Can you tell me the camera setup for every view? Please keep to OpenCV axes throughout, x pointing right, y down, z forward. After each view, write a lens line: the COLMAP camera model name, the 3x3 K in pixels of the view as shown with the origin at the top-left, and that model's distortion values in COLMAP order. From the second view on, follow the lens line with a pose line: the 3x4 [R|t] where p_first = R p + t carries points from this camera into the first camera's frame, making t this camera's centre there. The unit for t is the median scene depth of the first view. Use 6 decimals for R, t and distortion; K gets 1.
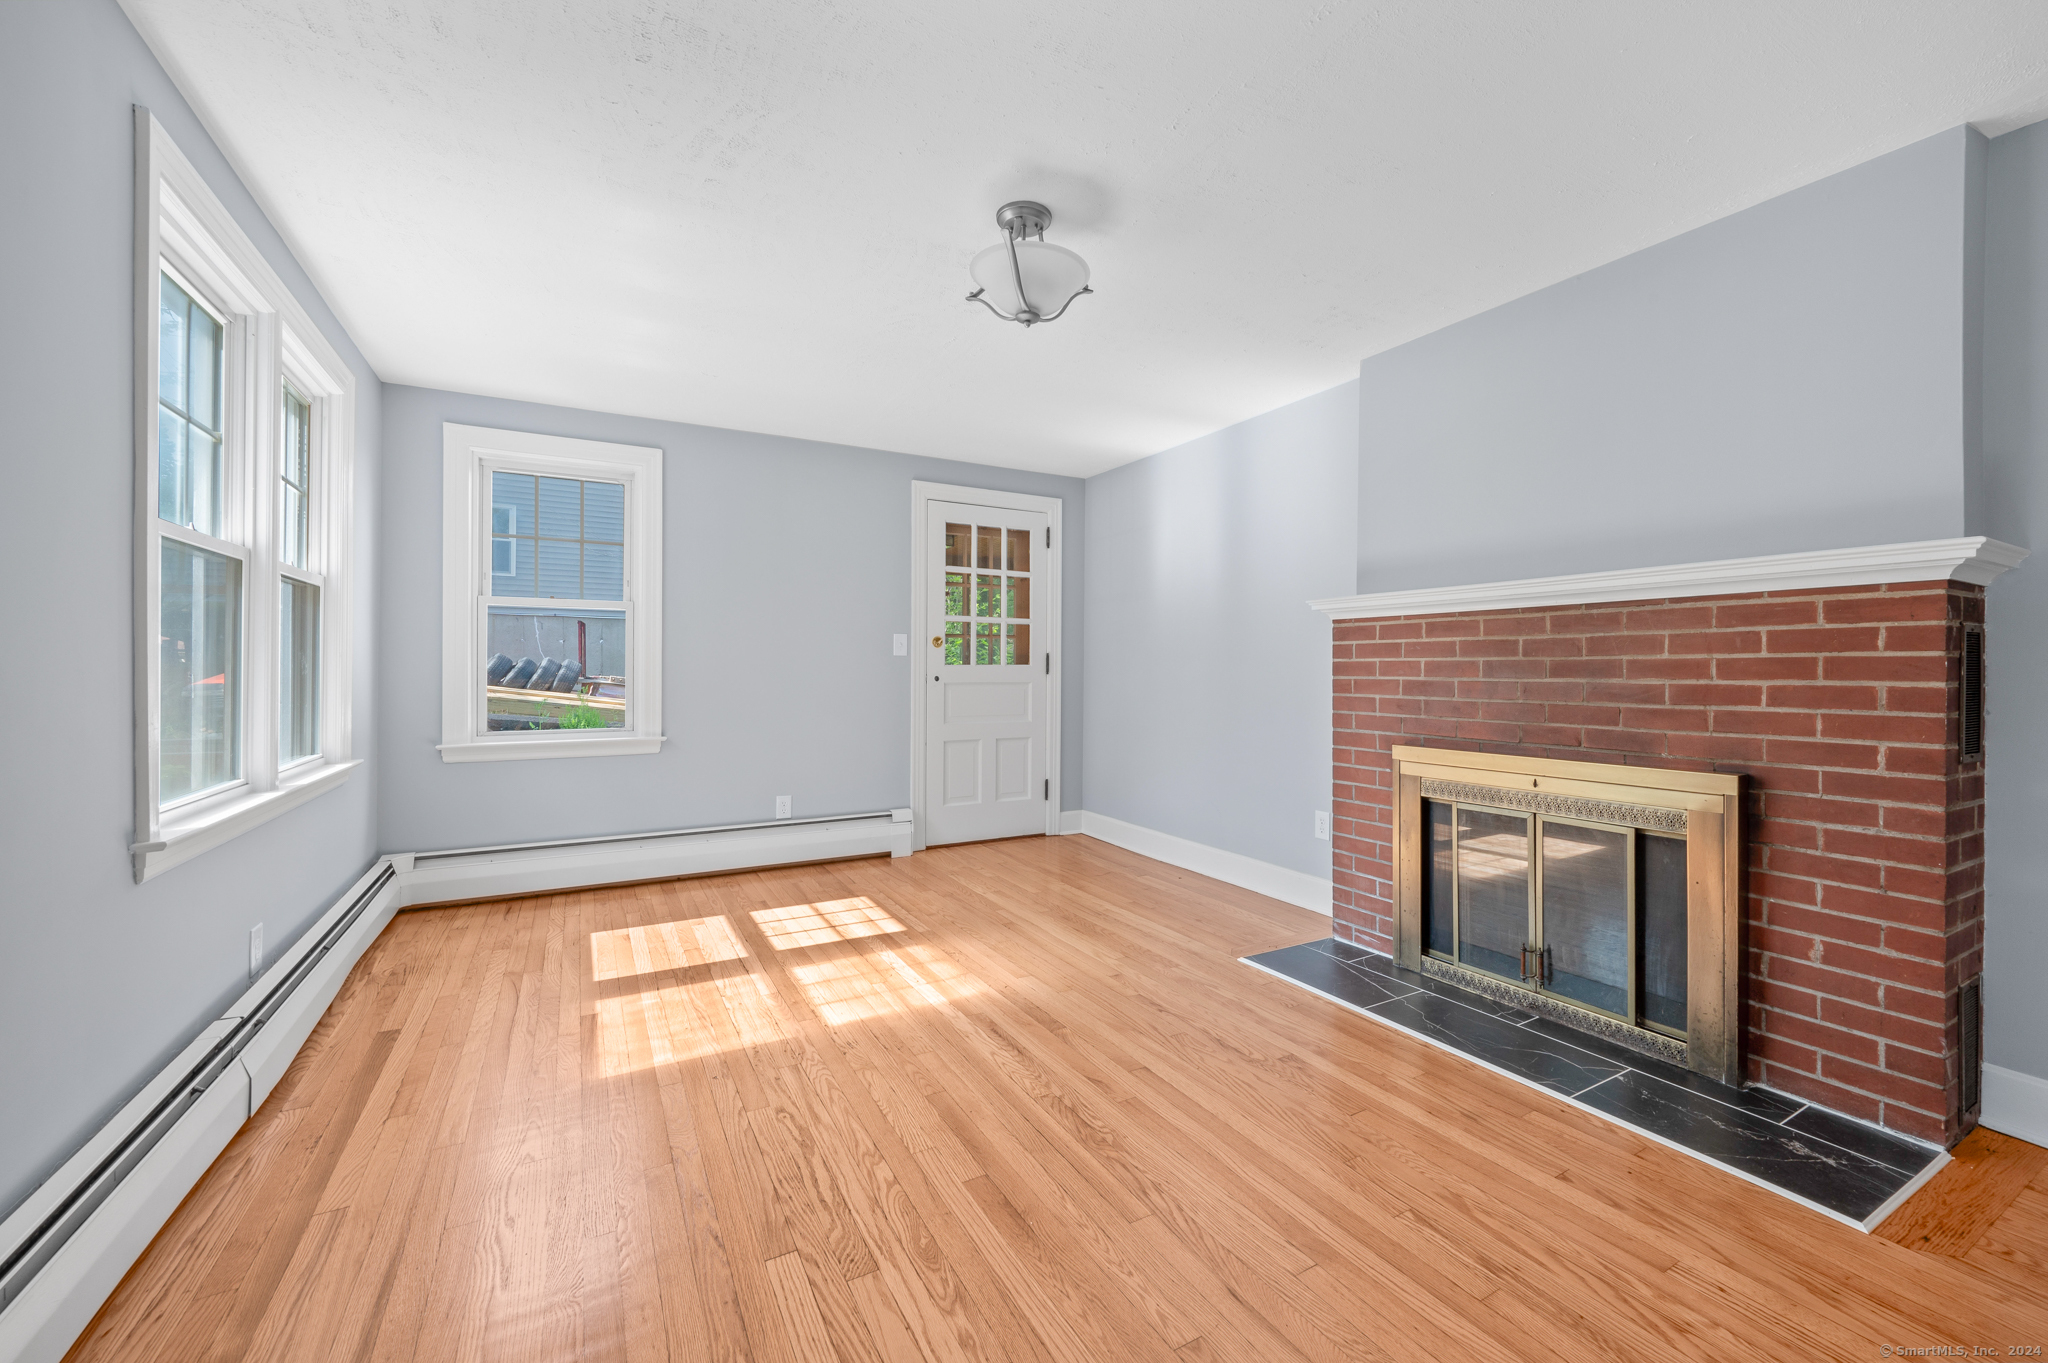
lens RADIAL K [[820.8, 0, 1028.7], [0, 820.8, 672.6], [0, 0, 1]] dist [0.001406, 0.000235]
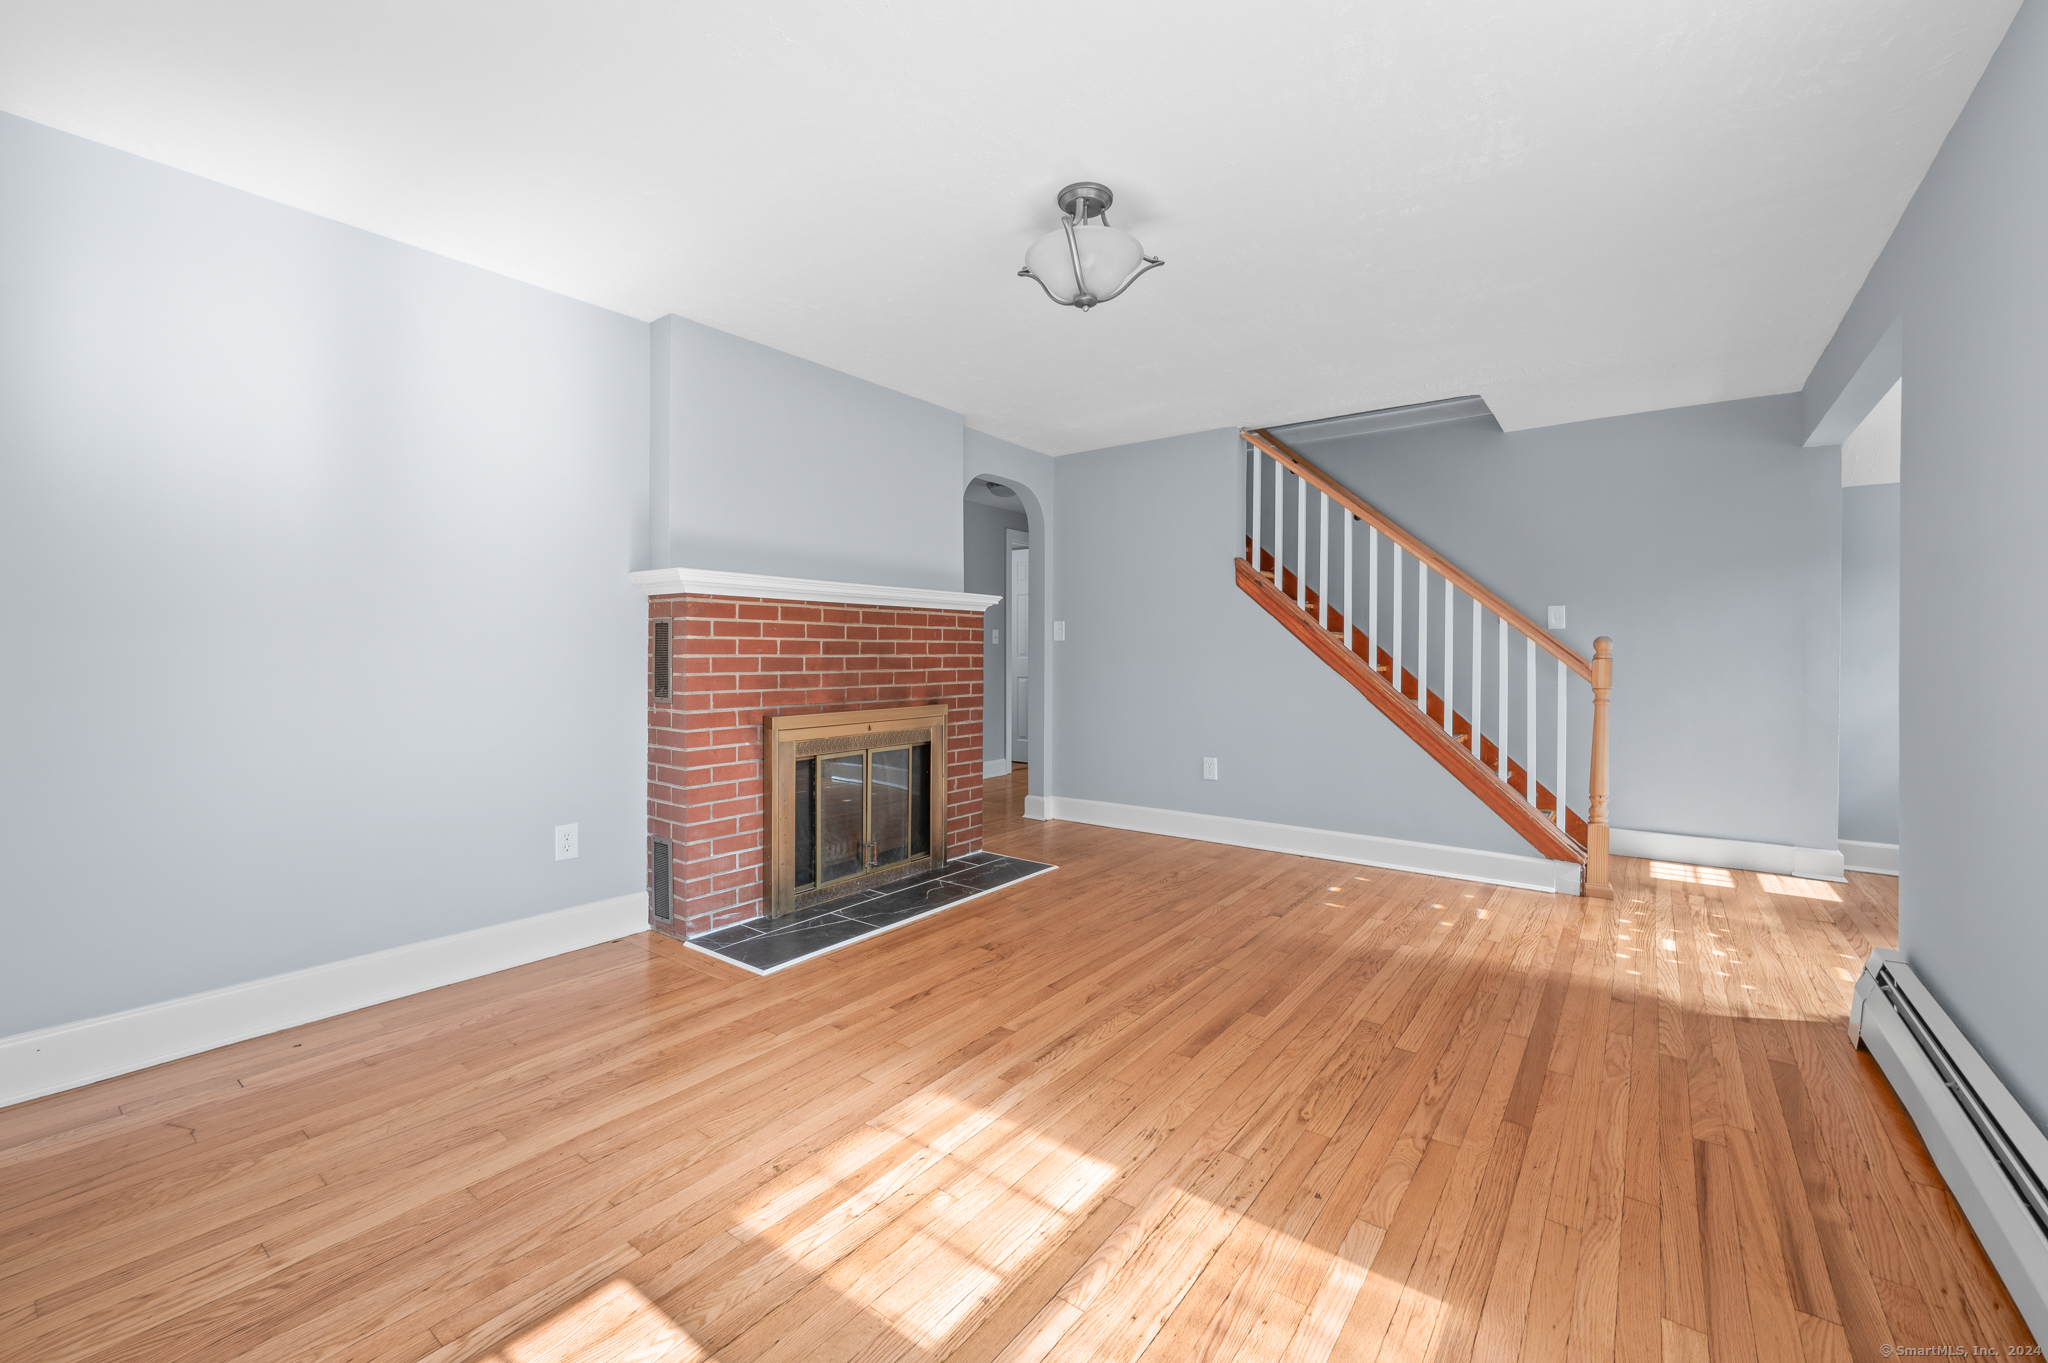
lens RADIAL K [[820.8, 0, 1055.9], [0, 820.8, 651.3], [0, 0, 1]] dist [0.001406, 0.000235]
pose [[-0.424840, -0.002611, 0.905265, -0.807004], [-0.000755, 0.999997, 0.002529, -0.002701], [-0.905268, 0.000391, -0.424841, 1.296081]]
